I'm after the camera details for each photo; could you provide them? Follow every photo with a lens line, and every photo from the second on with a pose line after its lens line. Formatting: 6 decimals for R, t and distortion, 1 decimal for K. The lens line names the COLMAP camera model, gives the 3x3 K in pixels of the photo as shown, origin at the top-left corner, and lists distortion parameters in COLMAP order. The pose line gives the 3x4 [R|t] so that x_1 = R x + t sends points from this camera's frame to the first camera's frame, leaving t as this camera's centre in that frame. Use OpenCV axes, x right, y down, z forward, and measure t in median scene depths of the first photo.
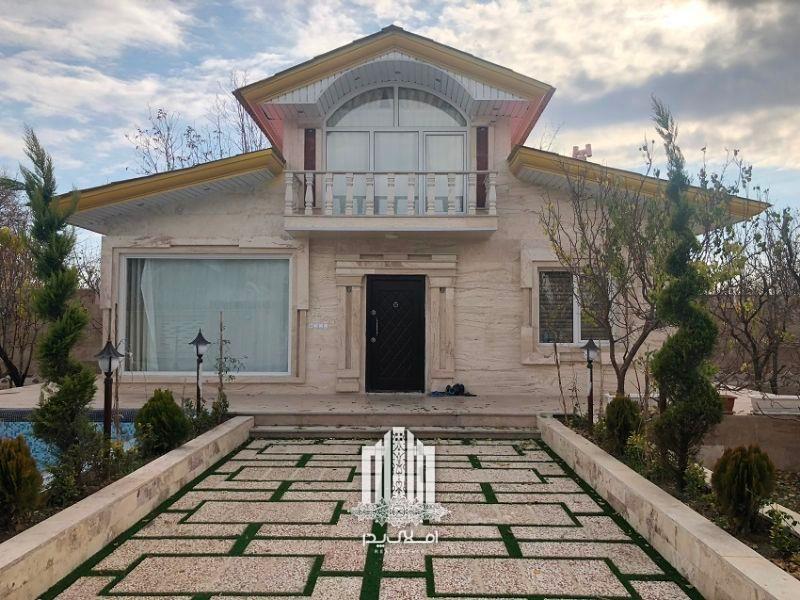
lens RADIAL K [[655.6, 0, 400.2], [0, 655.6, 311.3], [0, 0, 1]] dist [0.021985, -0.000765]
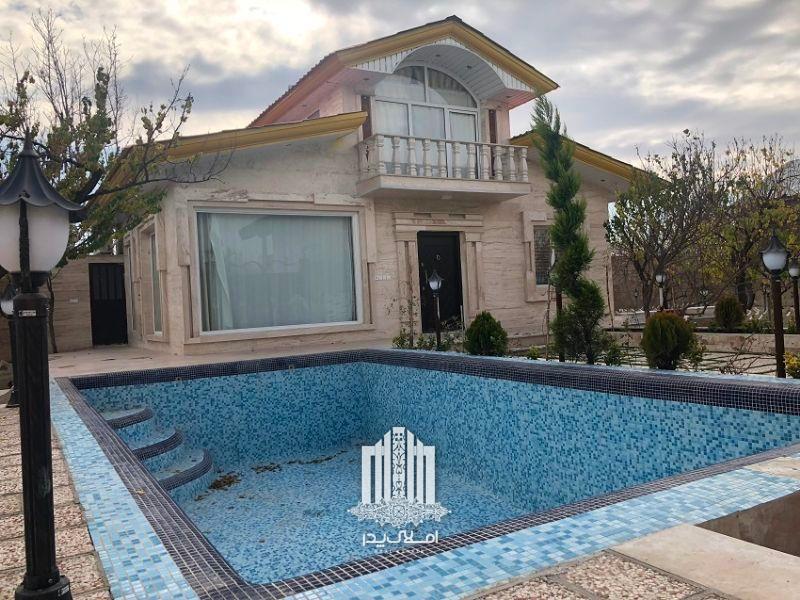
lens RADIAL K [[655.6, 0, 407.6], [0, 655.6, 300.6], [0, 0, 1]] dist [0.021985, -0.000765]
pose [[0.856791, -0.049417, 0.513291, -0.661121], [0.032679, 0.998600, 0.041593, 0.017199], [-0.514628, -0.018863, 0.857206, 0.030718]]
